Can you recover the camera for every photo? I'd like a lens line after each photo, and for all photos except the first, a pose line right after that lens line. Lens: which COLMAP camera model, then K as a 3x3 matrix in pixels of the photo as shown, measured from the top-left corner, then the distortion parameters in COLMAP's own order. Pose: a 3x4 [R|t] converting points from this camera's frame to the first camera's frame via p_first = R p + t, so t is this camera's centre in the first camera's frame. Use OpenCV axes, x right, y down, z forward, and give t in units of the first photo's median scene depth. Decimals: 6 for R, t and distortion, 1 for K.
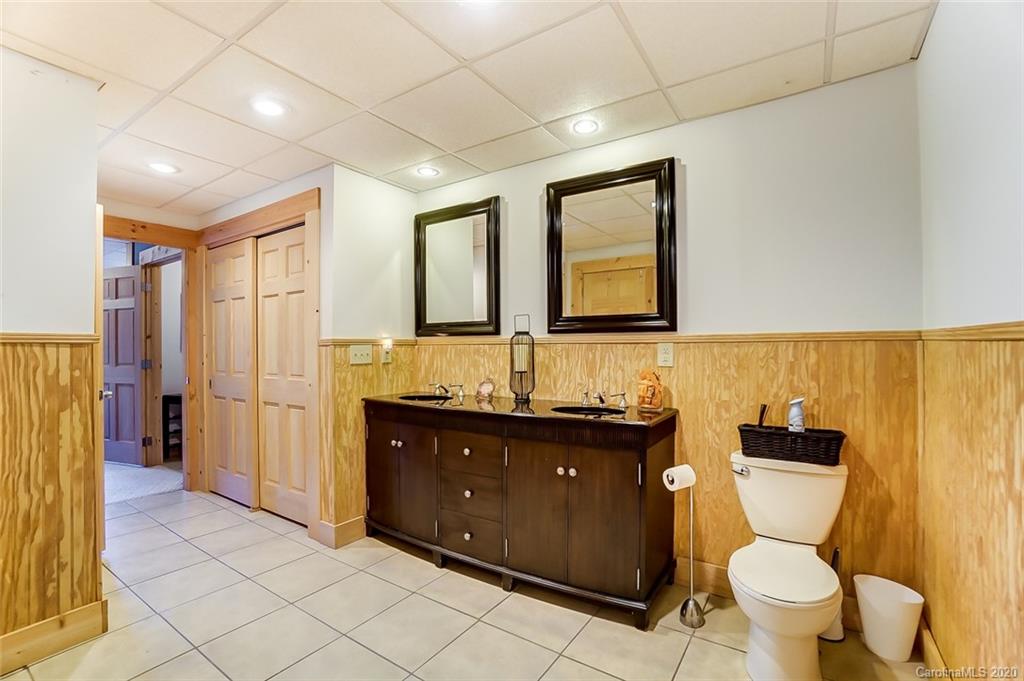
lens RADIAL K [[456.4, 0, 513.9], [0, 456.4, 339.3], [0, 0, 1]] dist [-0.036884, 0.002427]
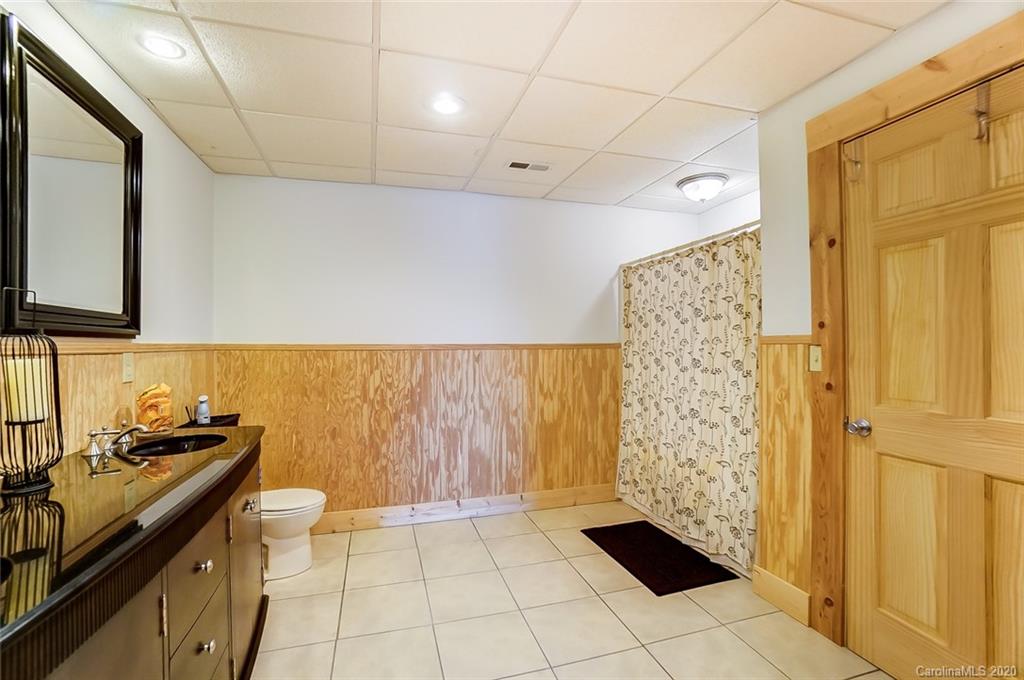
lens RADIAL K [[456.4, 0, 509.4], [0, 456.4, 341.2], [0, 0, 1]] dist [-0.036884, 0.002427]
pose [[-0.771294, 0.013428, 0.636338, -0.671088], [0.000272, 0.999784, -0.020768, 0.004723], [-0.636479, -0.015845, -0.771131, 1.162577]]
